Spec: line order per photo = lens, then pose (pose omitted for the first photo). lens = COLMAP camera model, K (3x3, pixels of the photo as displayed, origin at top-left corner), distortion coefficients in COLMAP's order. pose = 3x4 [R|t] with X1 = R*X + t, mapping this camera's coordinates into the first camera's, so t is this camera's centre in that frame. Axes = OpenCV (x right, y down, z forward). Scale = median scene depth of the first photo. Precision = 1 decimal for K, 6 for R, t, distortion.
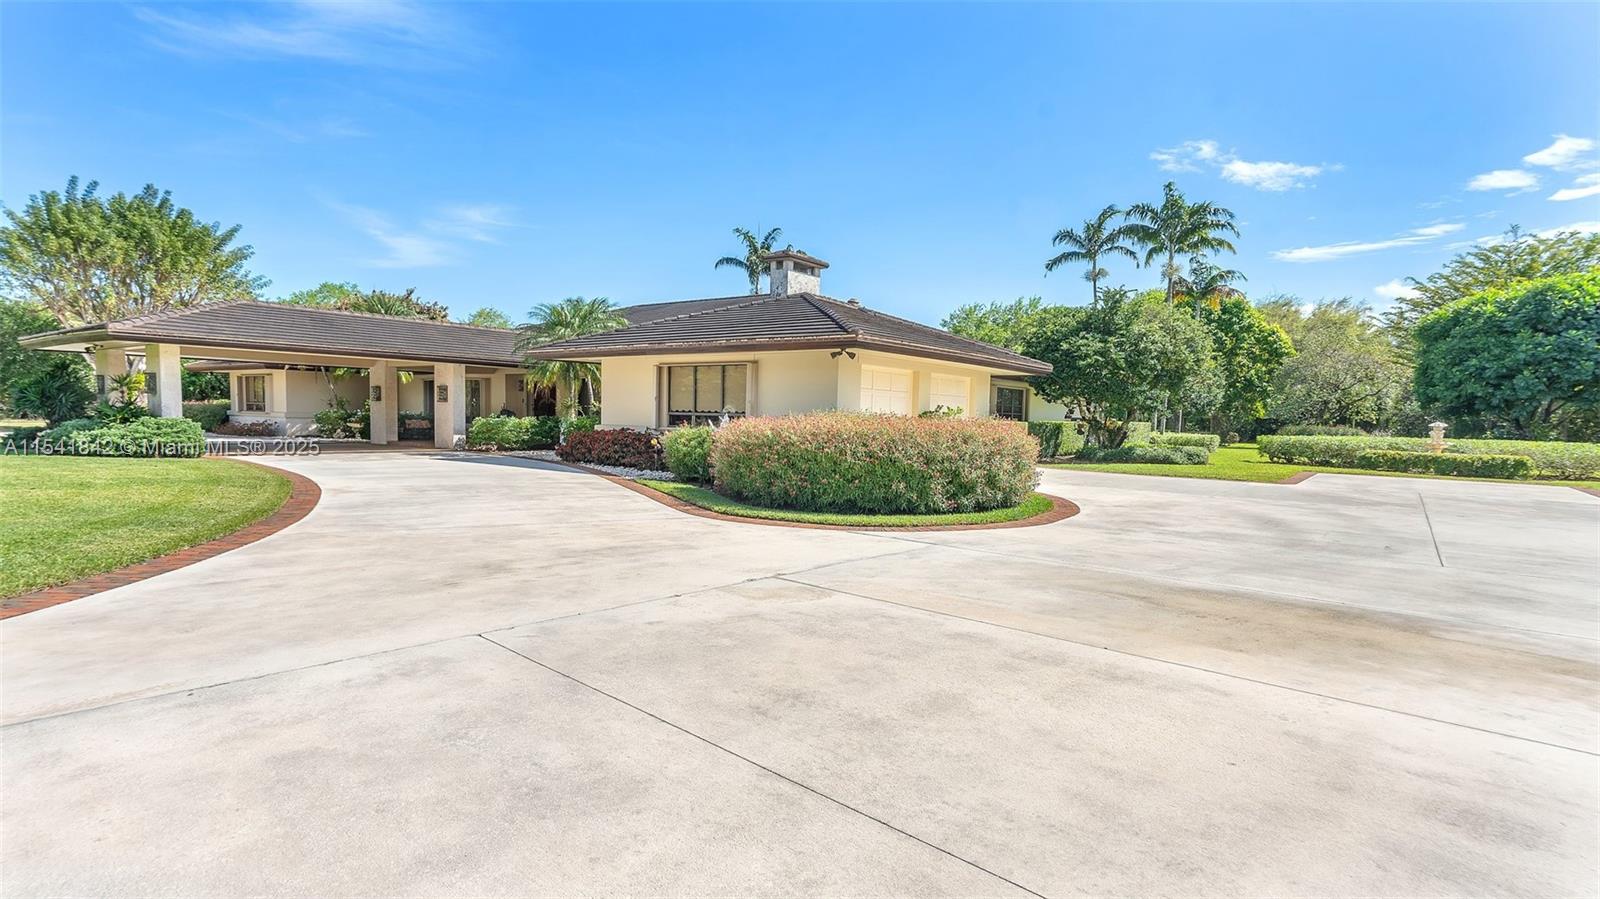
lens RADIAL K [[794.8, 0, 798.6], [0, 794.8, 463.1], [0, 0, 1]] dist [-0.007297, 0.000007]
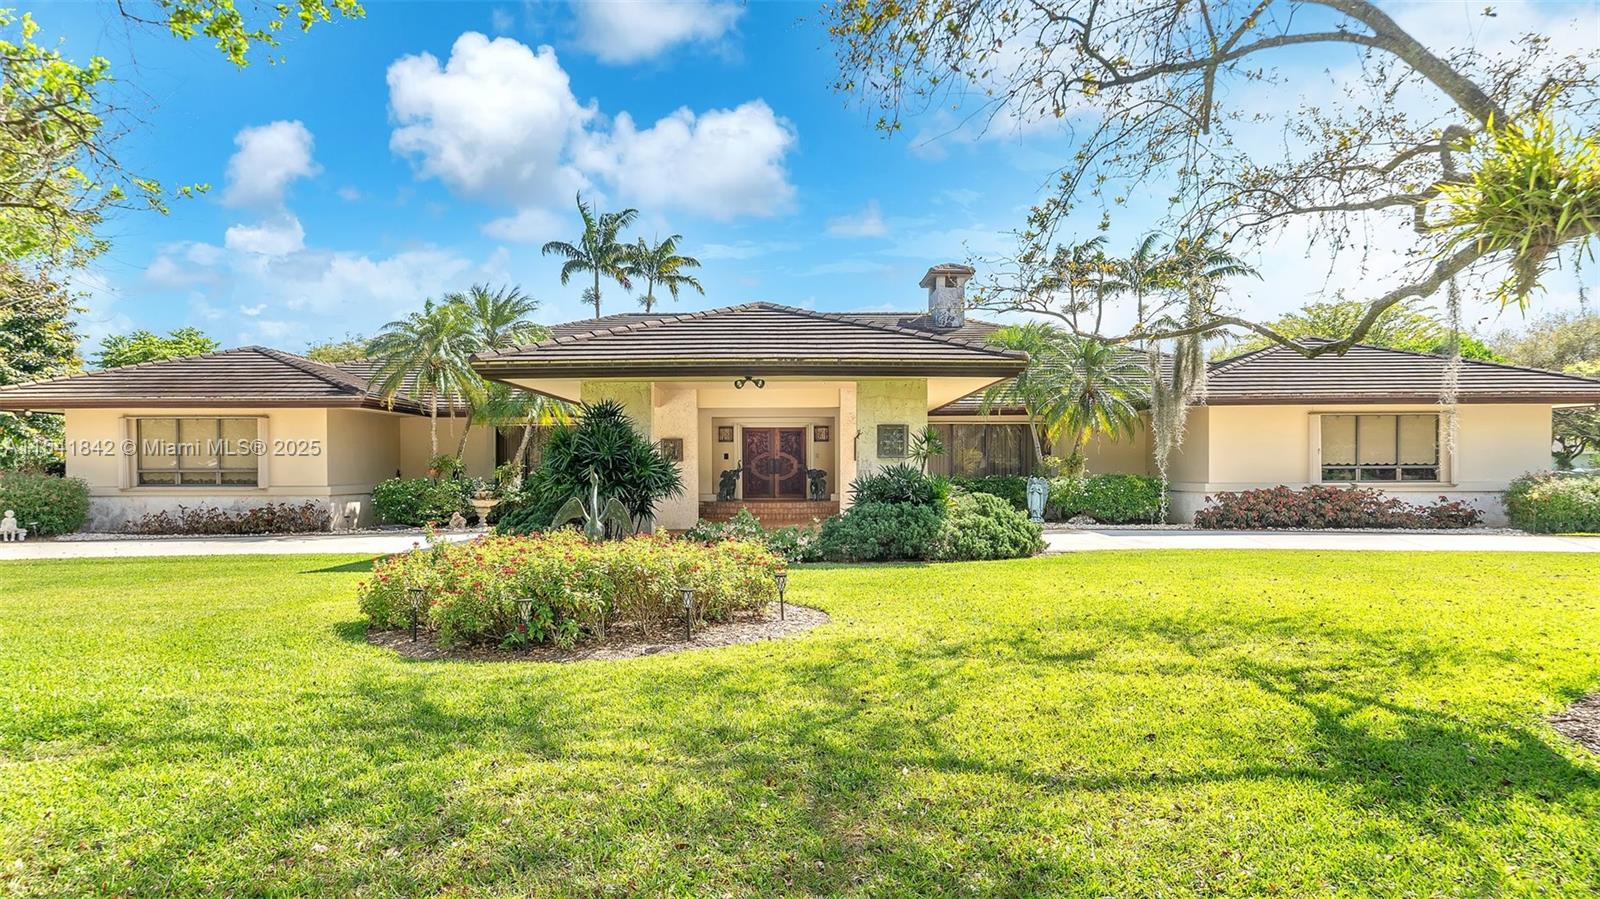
lens RADIAL K [[1110.8, 0, 799.9], [0, 1110.8, 452.8], [0, 0, 1]] dist [-0.003824, -0.001274]
pose [[0.812909, -0.016535, 0.582156, -0.837015], [0.056710, 0.997094, -0.050868, -0.030715], [-0.579623, 0.074365, 0.811484, 0.206529]]
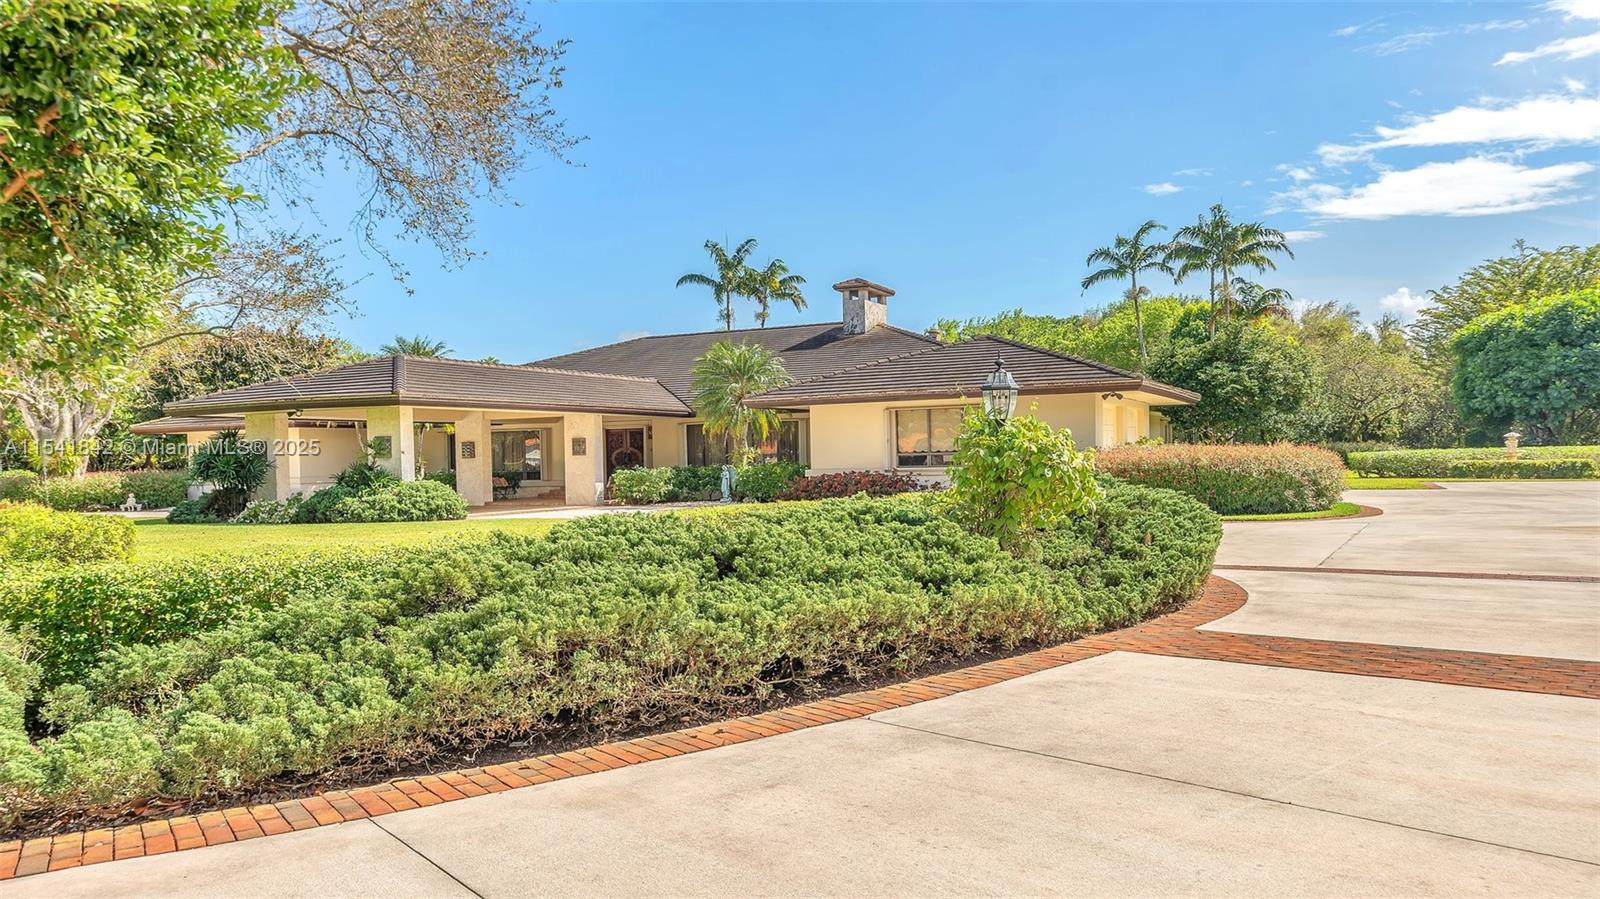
lens RADIAL K [[1082.1, 0, 801.4], [0, 1082.1, 445.2], [0, 0, 1]] dist [-0.001570, 0.001439]
pose [[0.982183, -0.043152, 0.182905, -0.338848], [0.055985, 0.996275, -0.065589, 0.007393], [-0.179393, 0.074661, 0.980940, -0.233457]]
